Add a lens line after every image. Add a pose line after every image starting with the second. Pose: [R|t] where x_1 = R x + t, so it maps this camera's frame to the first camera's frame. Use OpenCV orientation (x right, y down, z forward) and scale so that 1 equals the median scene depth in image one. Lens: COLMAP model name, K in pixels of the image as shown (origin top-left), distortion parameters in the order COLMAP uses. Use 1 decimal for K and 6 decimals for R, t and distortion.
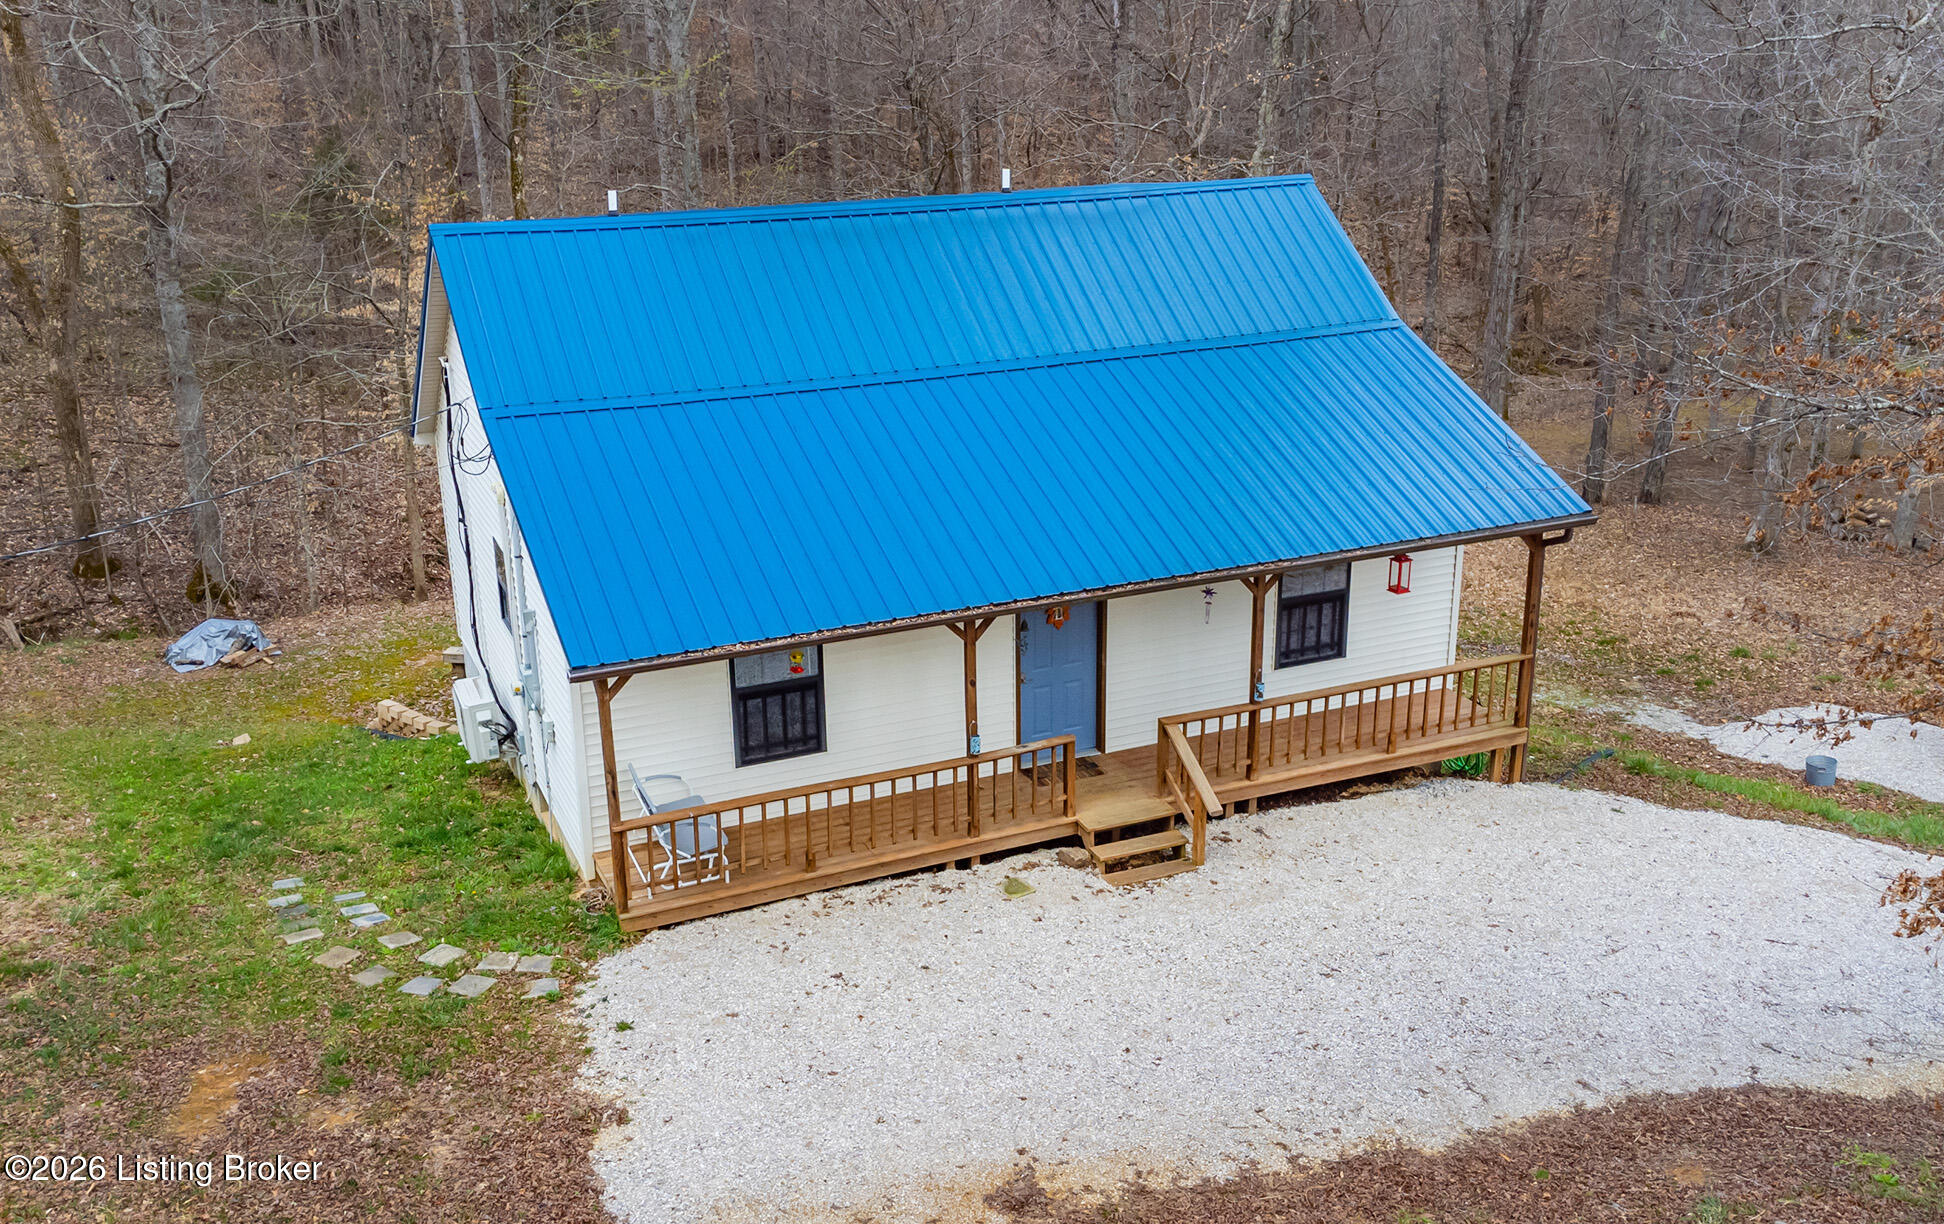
lens RADIAL K [[1691.0, 0, 961.0], [0, 1691.0, 613.0], [0, 0, 1]] dist [0.008988, 0.018332]
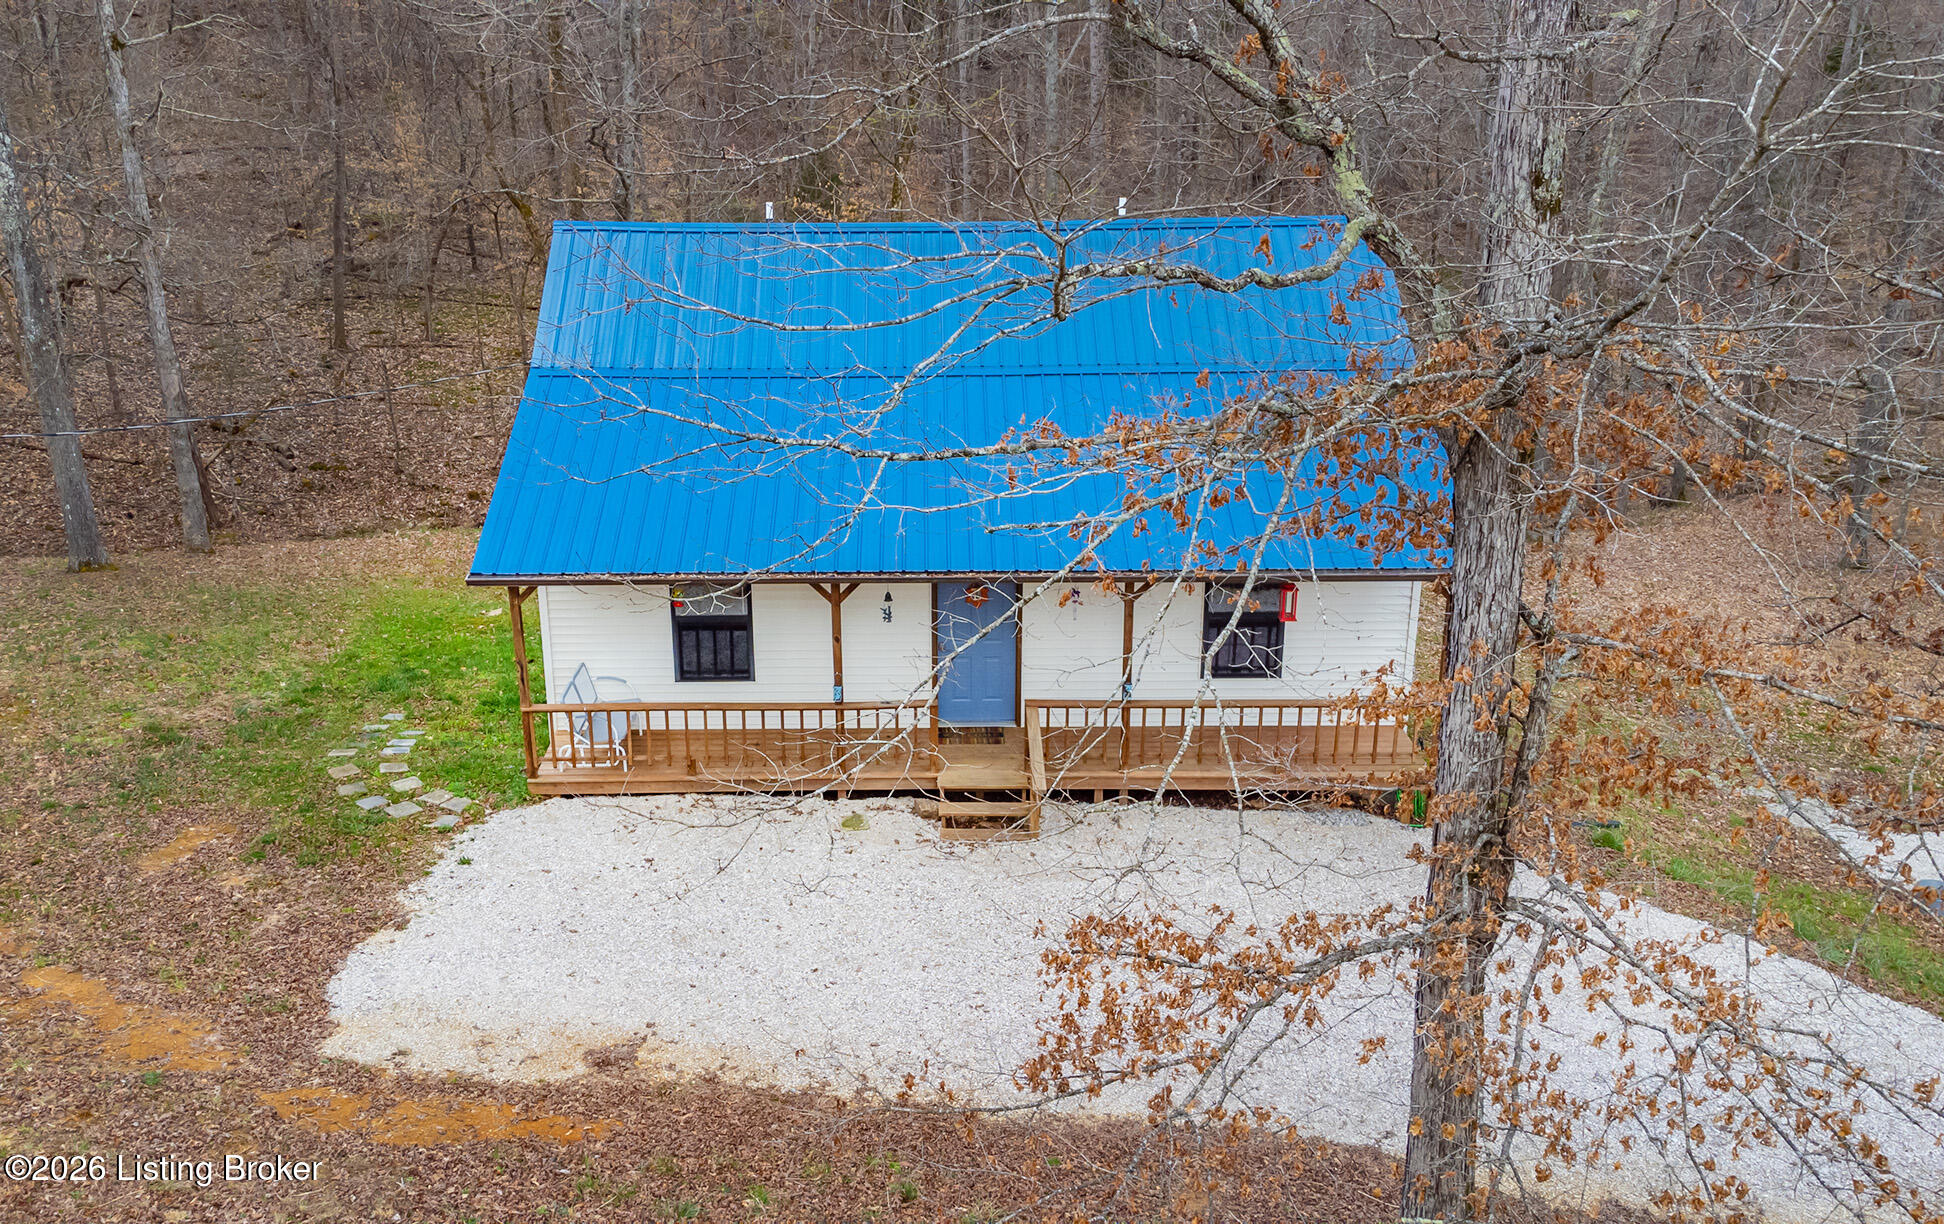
lens RADIAL K [[1691.0, 0, 962.8], [0, 1691.0, 616.9], [0, 0, 1]] dist [0.008988, 0.018332]
pose [[0.911867, 0.152496, -0.381108, 0.501975], [-0.130424, 0.987956, 0.083257, -0.077689], [0.389215, -0.026214, 0.920774, -0.016741]]
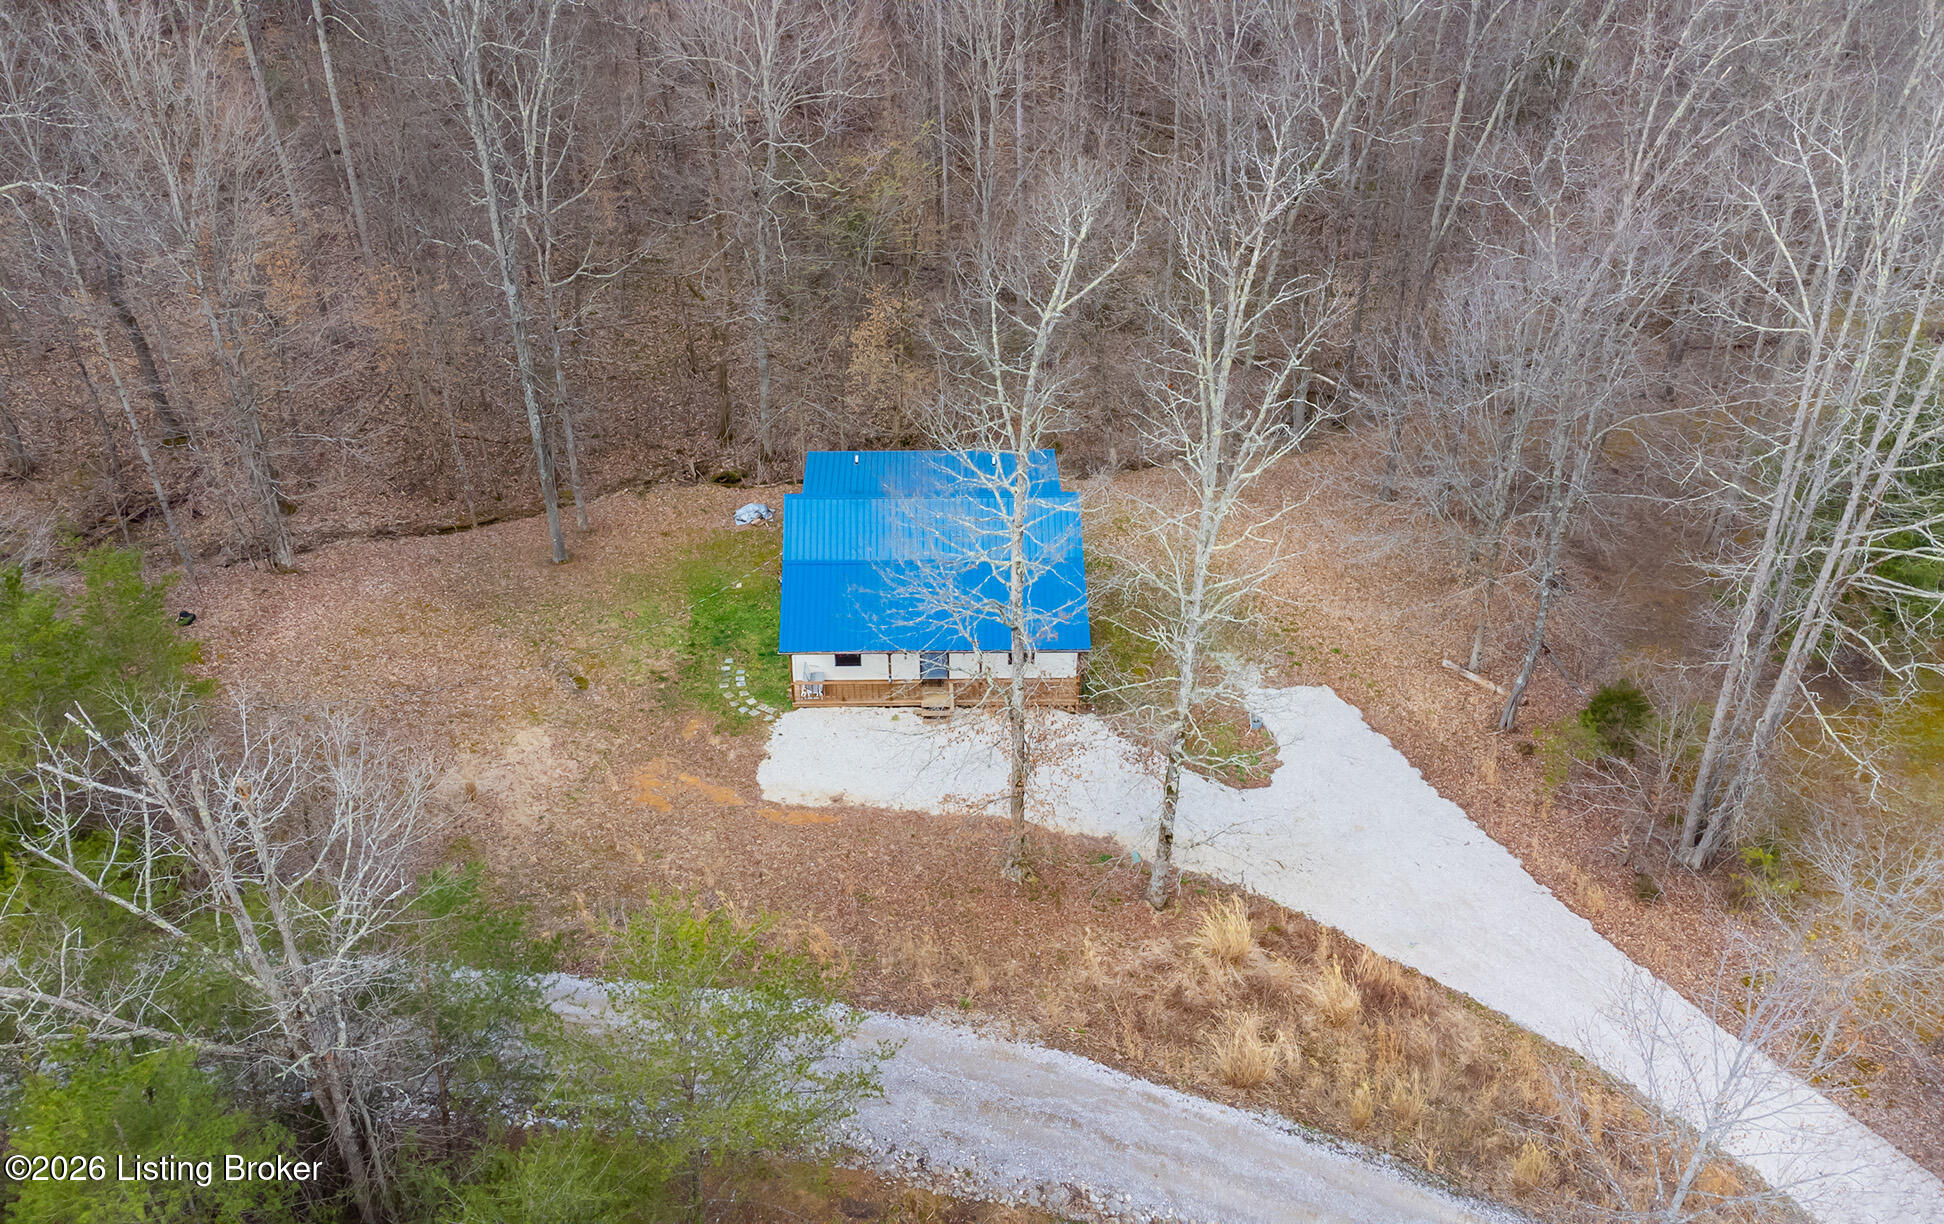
lens RADIAL K [[1623.6, 0, 983.5], [0, 1623.6, 620.8], [0, 0, 1]] dist [0.025219, 0.034194]
pose [[0.917828, 0.241544, -0.315036, 1.246539], [-0.132368, 0.934383, 0.330766, -1.207373], [0.374259, -0.261886, 0.889576, -1.982917]]
